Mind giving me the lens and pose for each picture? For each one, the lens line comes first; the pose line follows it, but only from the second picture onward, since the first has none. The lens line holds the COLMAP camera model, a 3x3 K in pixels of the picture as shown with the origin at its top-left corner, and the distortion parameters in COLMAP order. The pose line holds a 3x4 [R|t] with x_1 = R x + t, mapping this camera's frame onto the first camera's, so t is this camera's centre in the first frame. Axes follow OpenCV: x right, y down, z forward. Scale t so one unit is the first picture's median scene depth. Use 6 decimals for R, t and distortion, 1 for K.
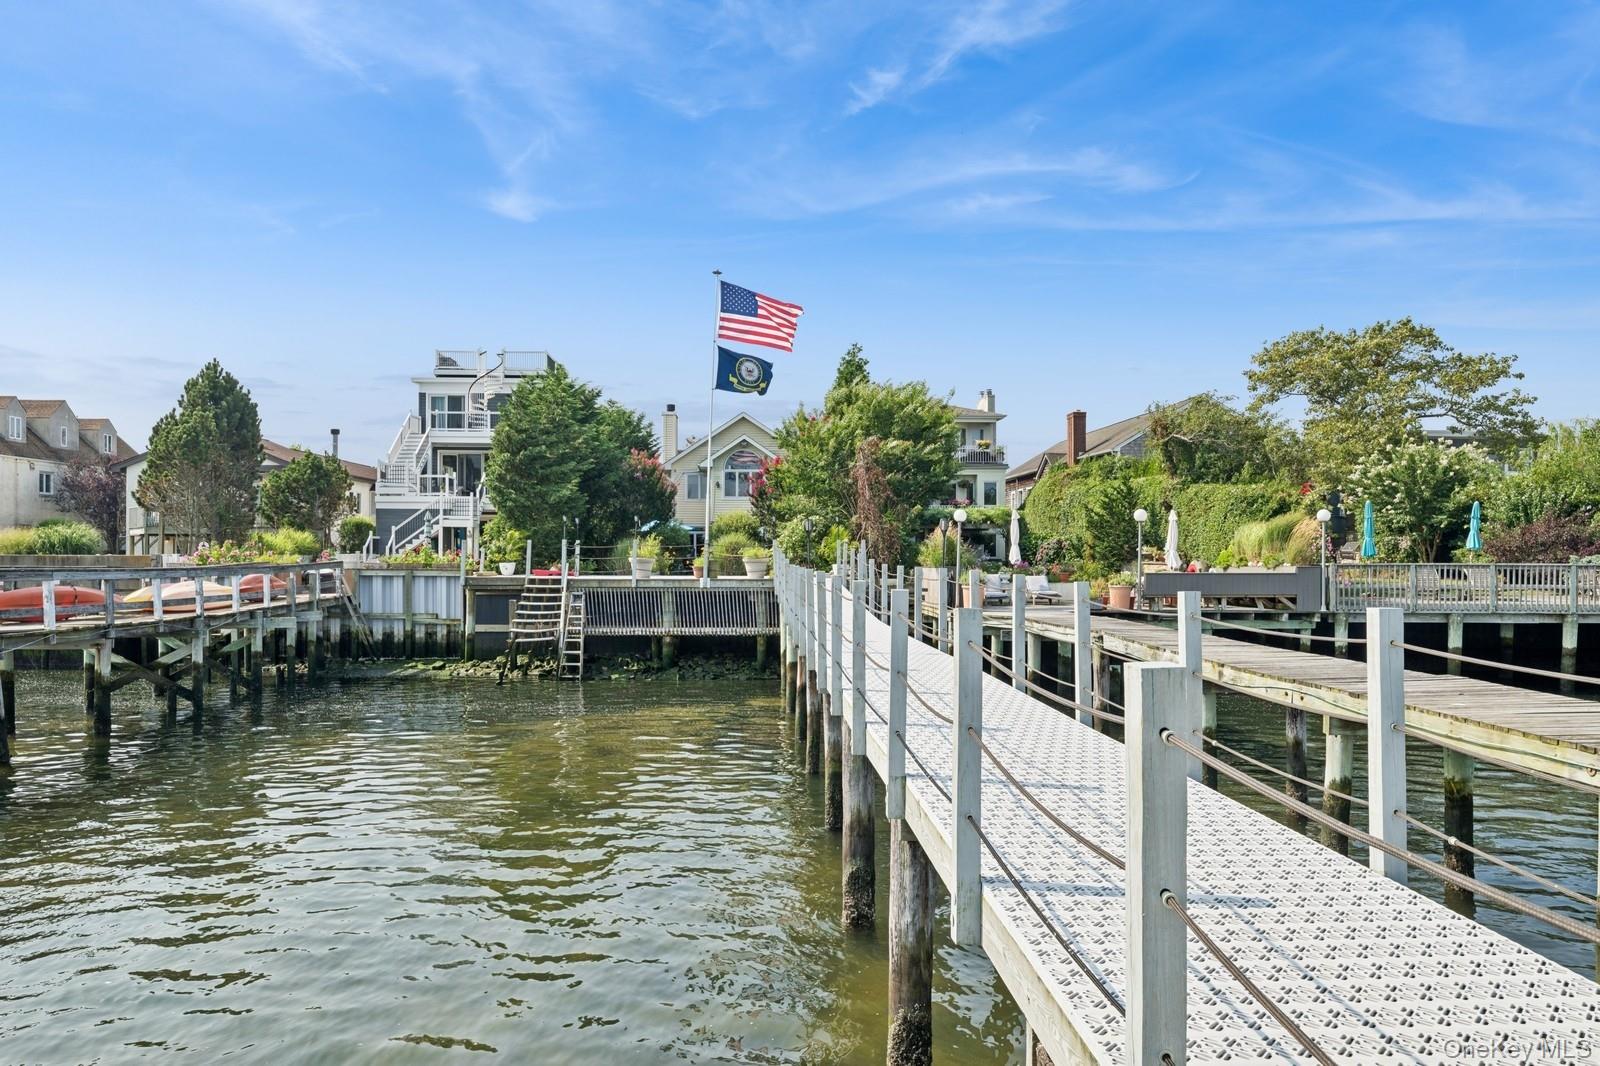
lens RADIAL K [[1100.6, 0, 795.8], [0, 1100.6, 534.3], [0, 0, 1]] dist [-0.002642, -0.000562]
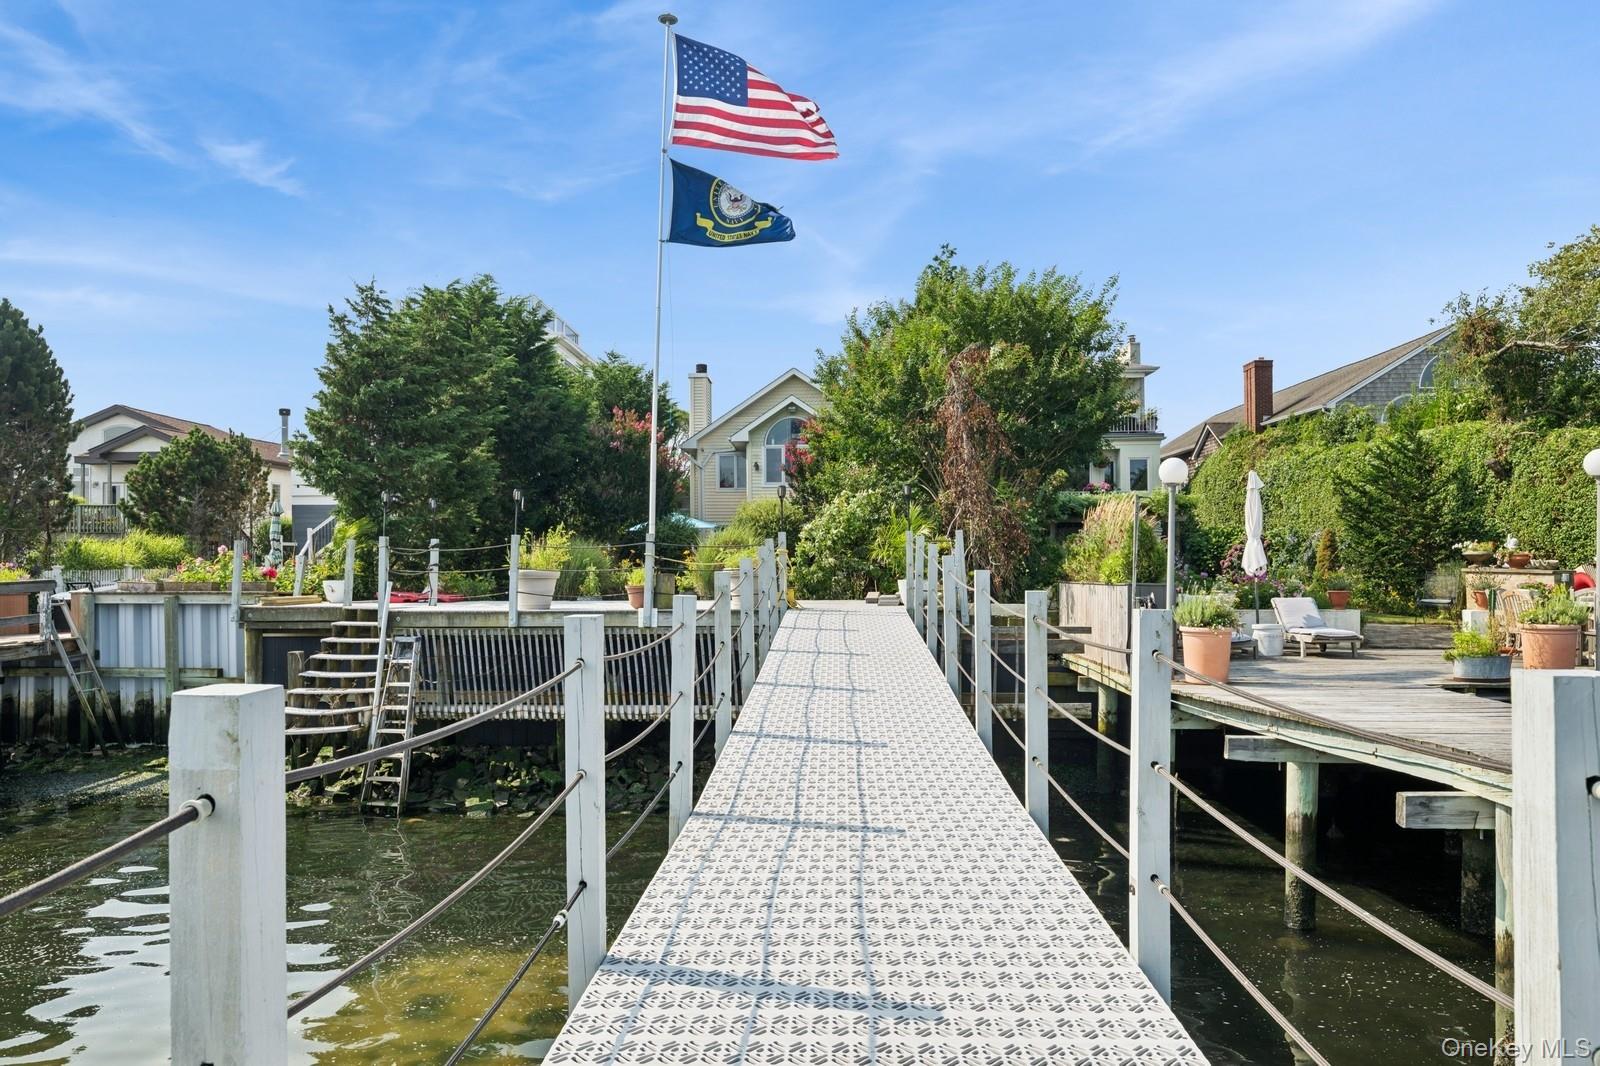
lens RADIAL K [[1100.6, 0, 806.9], [0, 1100.6, 541.2], [0, 0, 1]] dist [-0.002642, -0.000562]
pose [[0.996788, -0.010436, -0.079398, 0.028789], [0.010263, 0.999944, -0.002591, 0.009336], [0.079421, 0.001768, 0.996840, 0.439019]]
